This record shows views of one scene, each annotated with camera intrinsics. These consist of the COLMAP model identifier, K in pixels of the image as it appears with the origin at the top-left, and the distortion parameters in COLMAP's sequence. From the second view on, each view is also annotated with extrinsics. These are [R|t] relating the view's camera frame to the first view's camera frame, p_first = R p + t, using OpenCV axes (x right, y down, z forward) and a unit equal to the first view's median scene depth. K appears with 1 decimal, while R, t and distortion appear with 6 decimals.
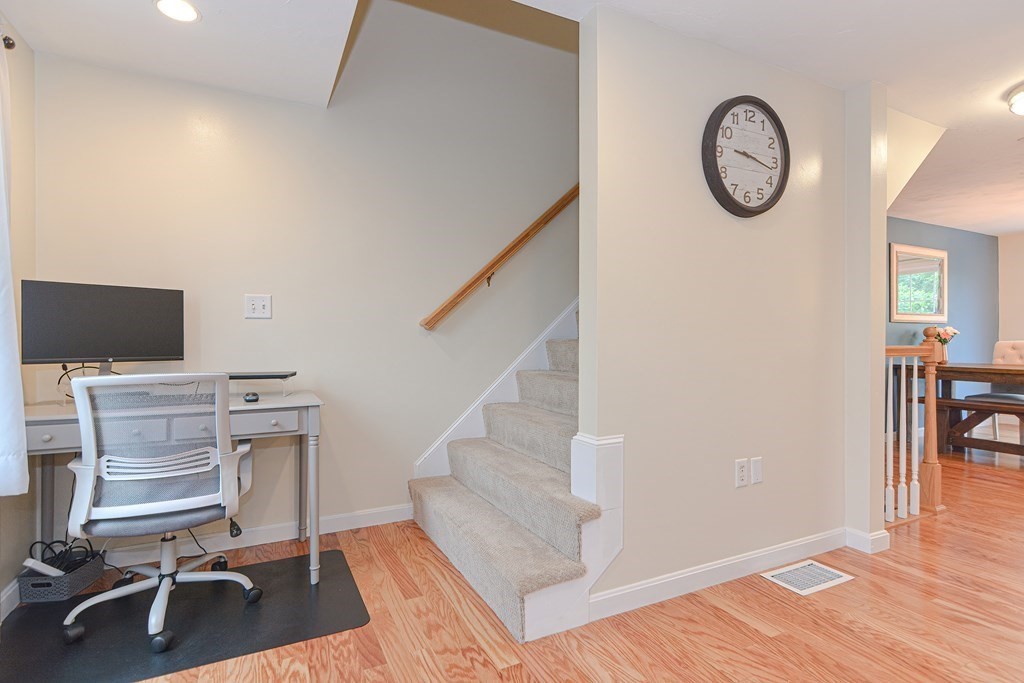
lens RADIAL K [[494.5, 0, 512.0], [0, 494.5, 343.4], [0, 0, 1]] dist [0.000074, -0.000381]
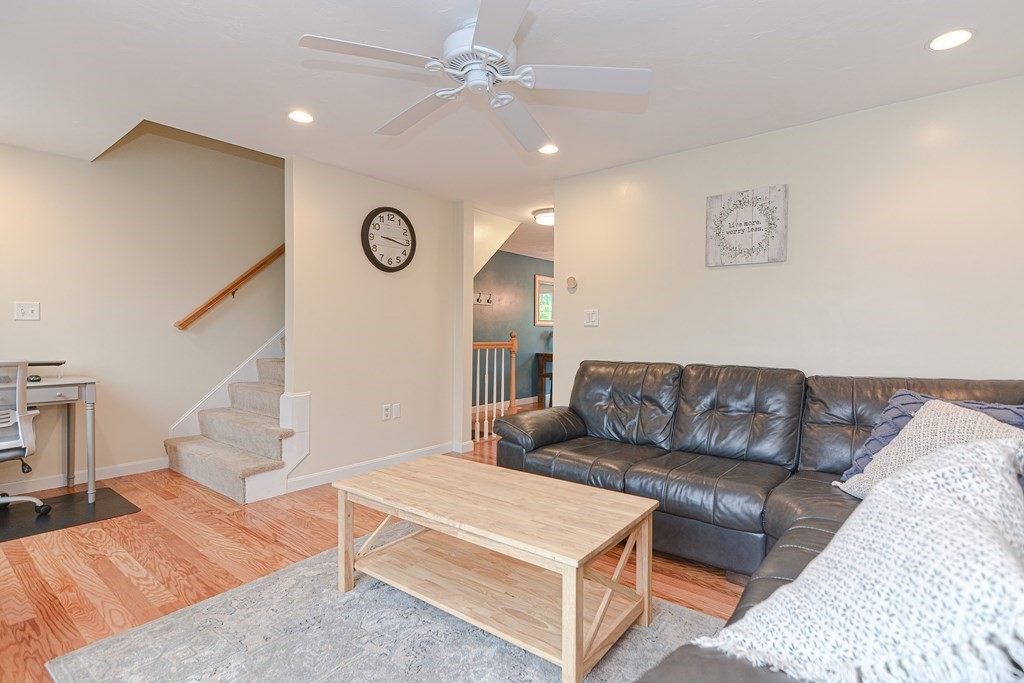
lens RADIAL K [[479.0, 0, 508.2], [0, 479.0, 343.3], [0, 0, 1]] dist [-0.003408, -0.000873]
pose [[0.905946, 0.001237, 0.423392, 0.124263], [-0.007928, 0.999870, 0.014044, -0.021923], [-0.423319, -0.016079, 0.905838, -0.809012]]
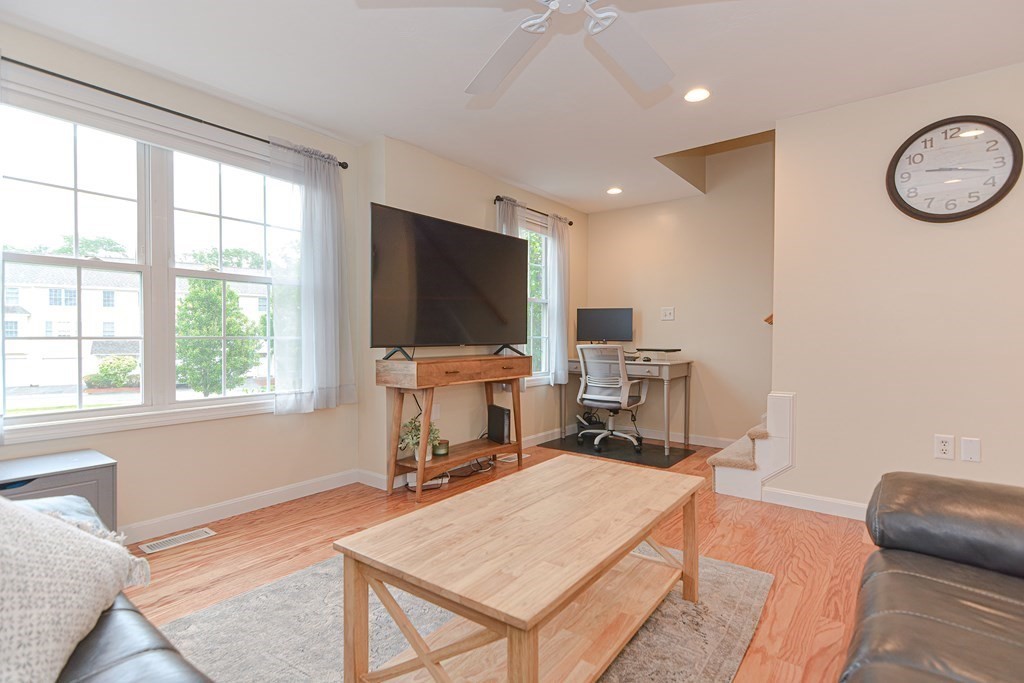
lens RADIAL K [[494.5, 0, 512.0], [0, 494.5, 343.4], [0, 0, 1]] dist [0.000074, -0.000381]
pose [[0.438564, 0.019663, -0.898485, 1.077133], [-0.004188, 0.999794, 0.019836, 0.003529], [0.898690, -0.004936, 0.438556, -0.410453]]
